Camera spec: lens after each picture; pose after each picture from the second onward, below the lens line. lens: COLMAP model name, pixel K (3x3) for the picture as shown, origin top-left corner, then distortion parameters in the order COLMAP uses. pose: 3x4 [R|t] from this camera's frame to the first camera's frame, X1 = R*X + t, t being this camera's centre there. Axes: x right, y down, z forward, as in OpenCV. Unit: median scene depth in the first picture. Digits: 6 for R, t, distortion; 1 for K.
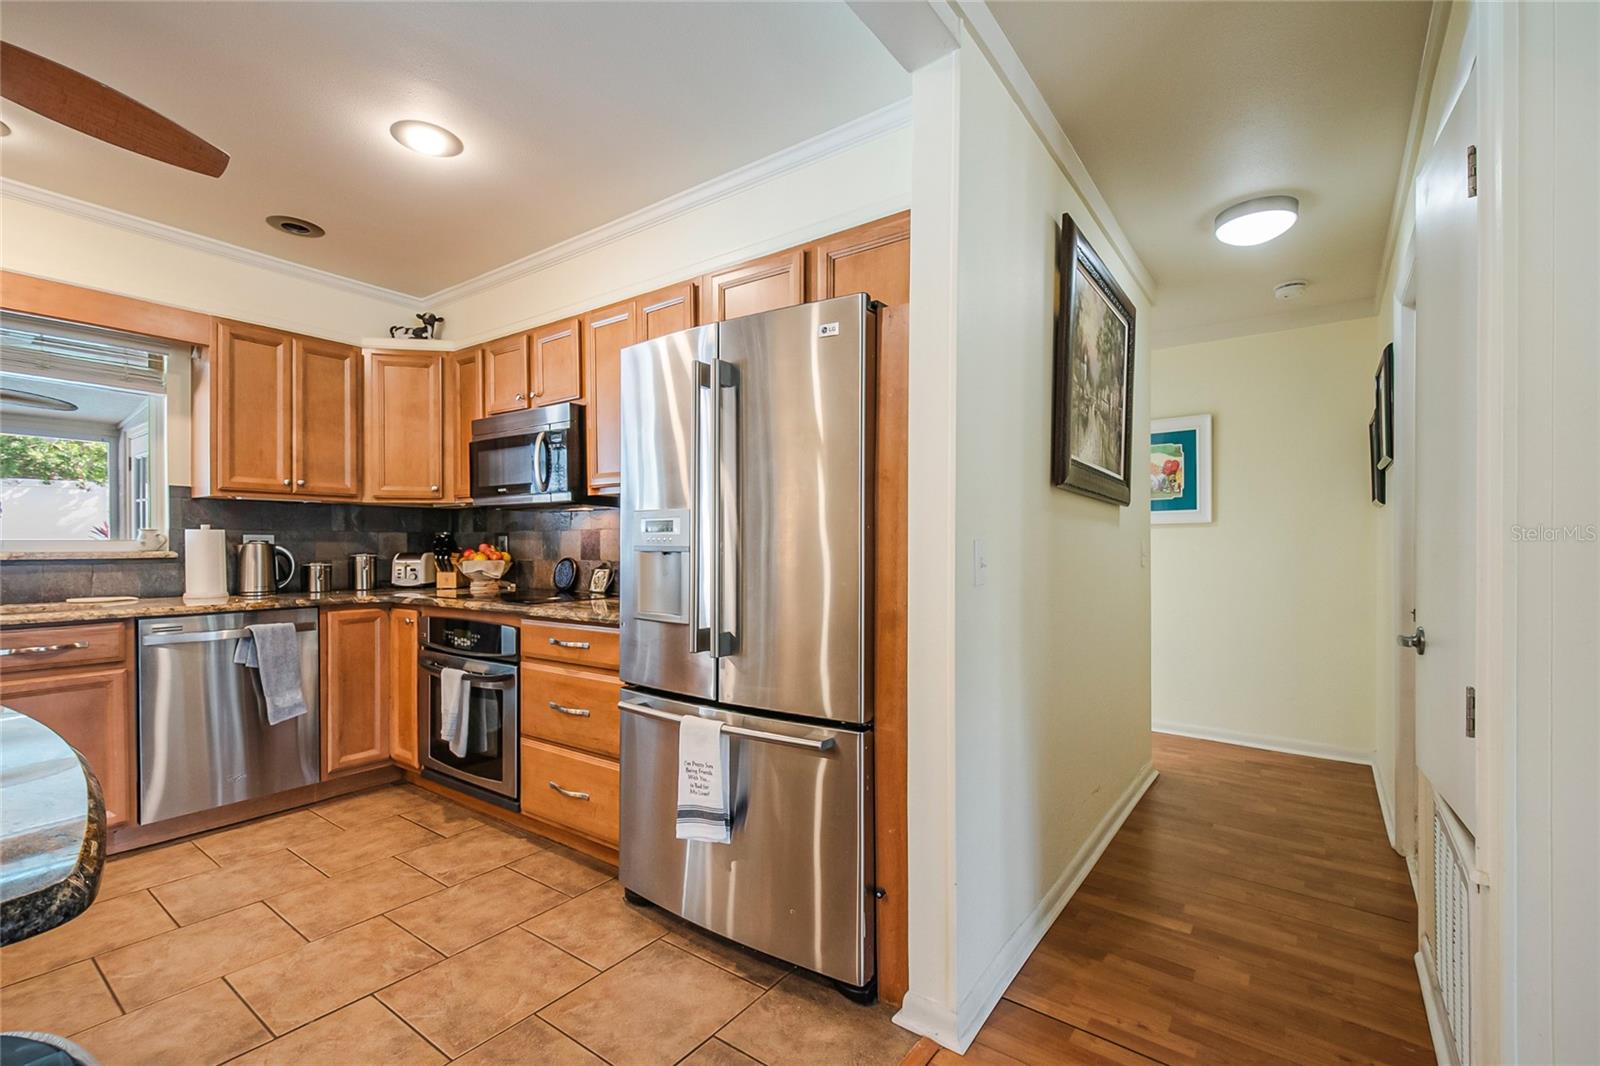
lens RADIAL K [[710.3, 0, 799.3], [0, 710.3, 541.2], [0, 0, 1]] dist [-0.013875, -0.000191]
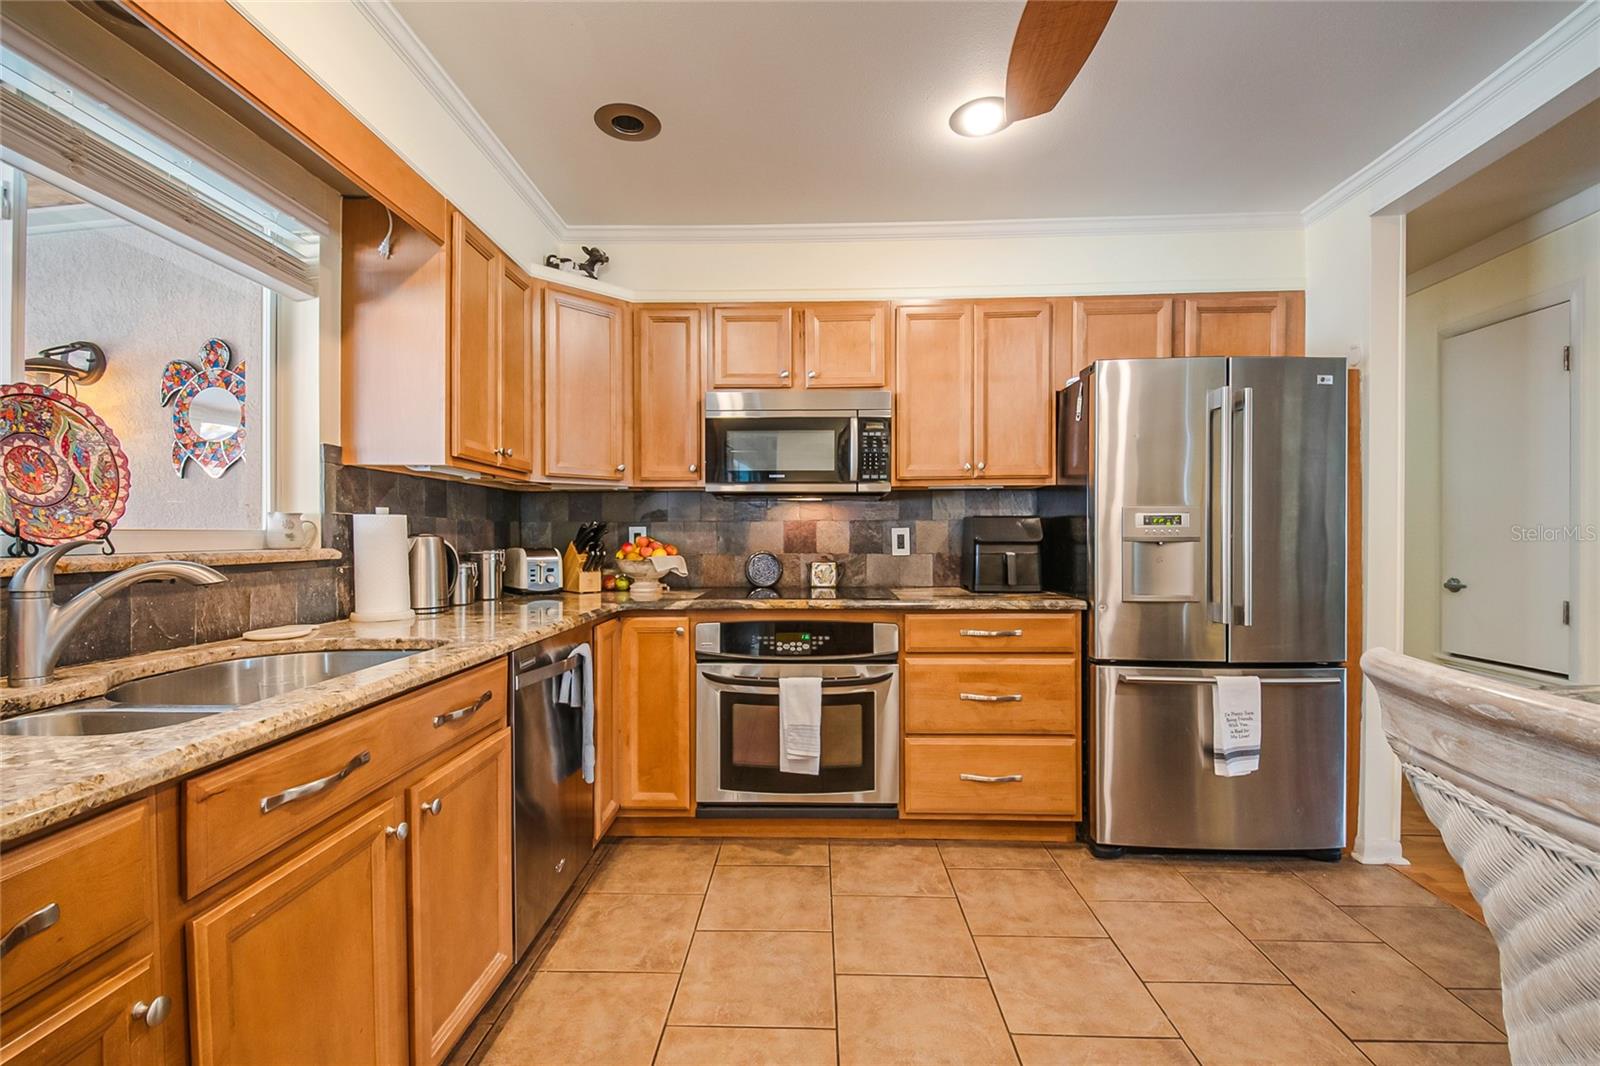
lens RADIAL K [[705.6, 0, 800.0], [0, 705.6, 533.0], [0, 0, 1]] dist [-0.015429, -0.000611]
pose [[0.833072, 0.000568, 0.553164, -0.948162], [-0.000366, 1.000000, -0.000475, 0.000223], [-0.553164, 0.000193, 0.833072, 0.262624]]
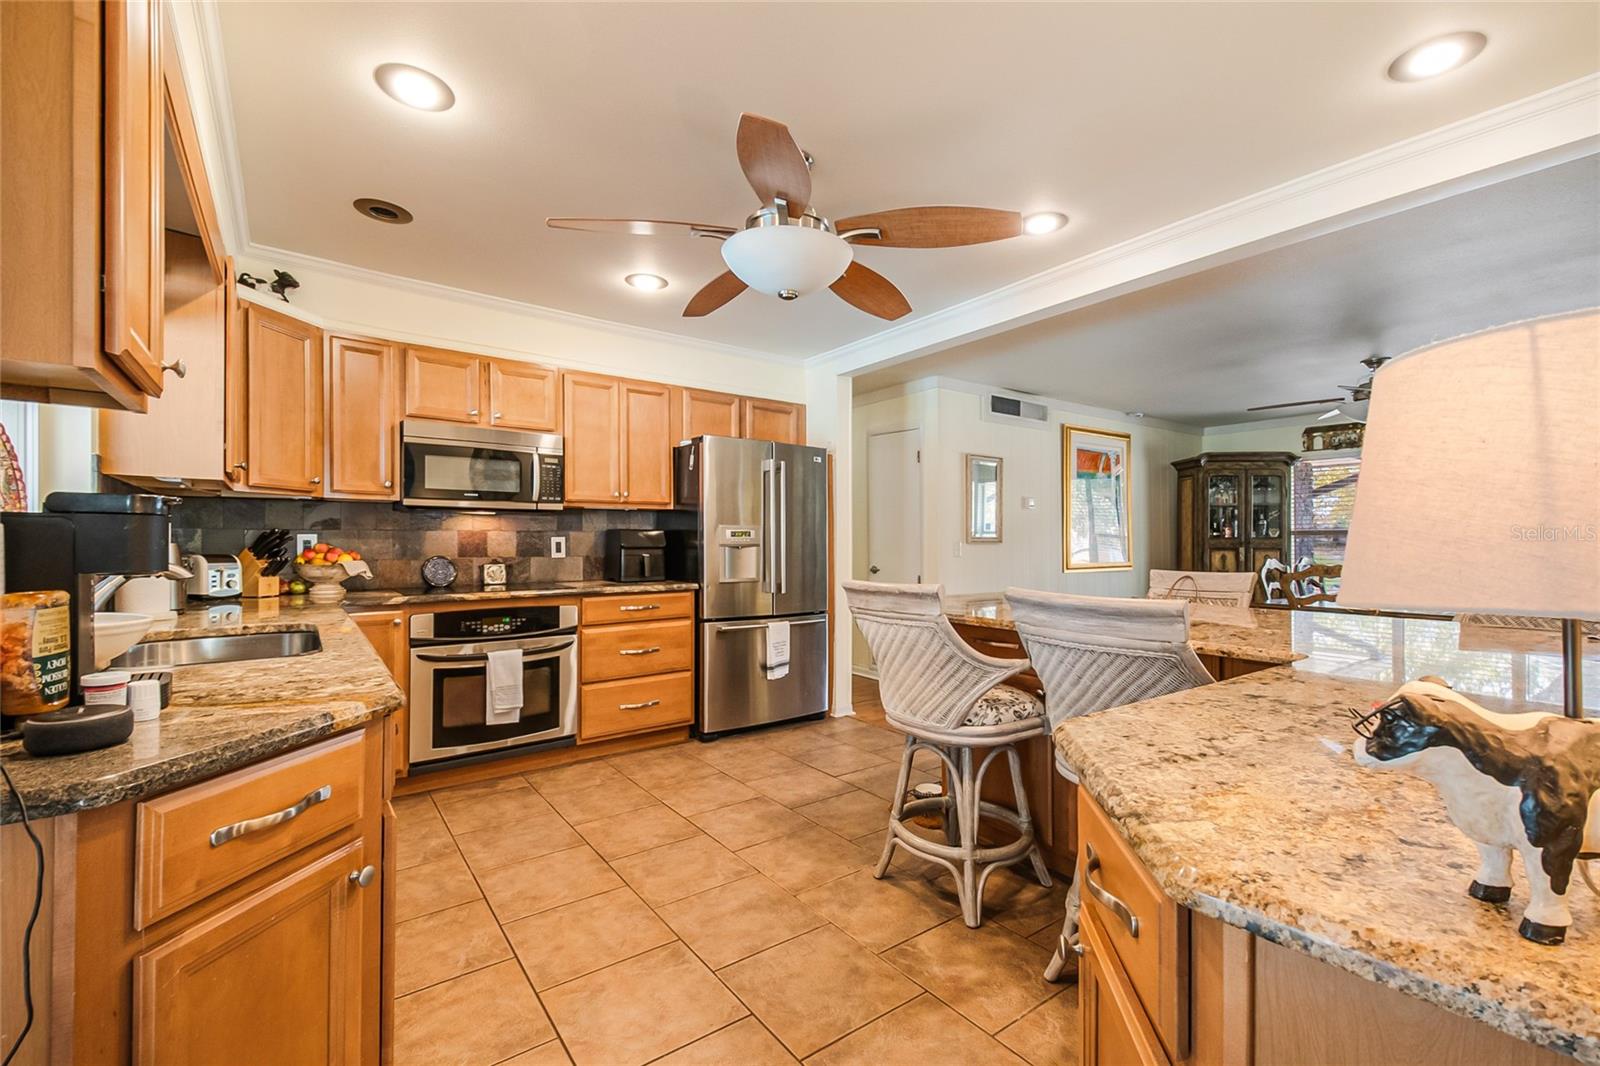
lens RADIAL K [[685.4, 0, 800.0], [0, 685.4, 533.0], [0, 0, 1]] dist [0.000646, 0.000045]
pose [[0.300610, 0.012751, 0.953662, -1.393583], [-0.004364, 0.999919, -0.011994, -0.001556], [-0.953737, -0.000556, 0.300641, 0.193094]]
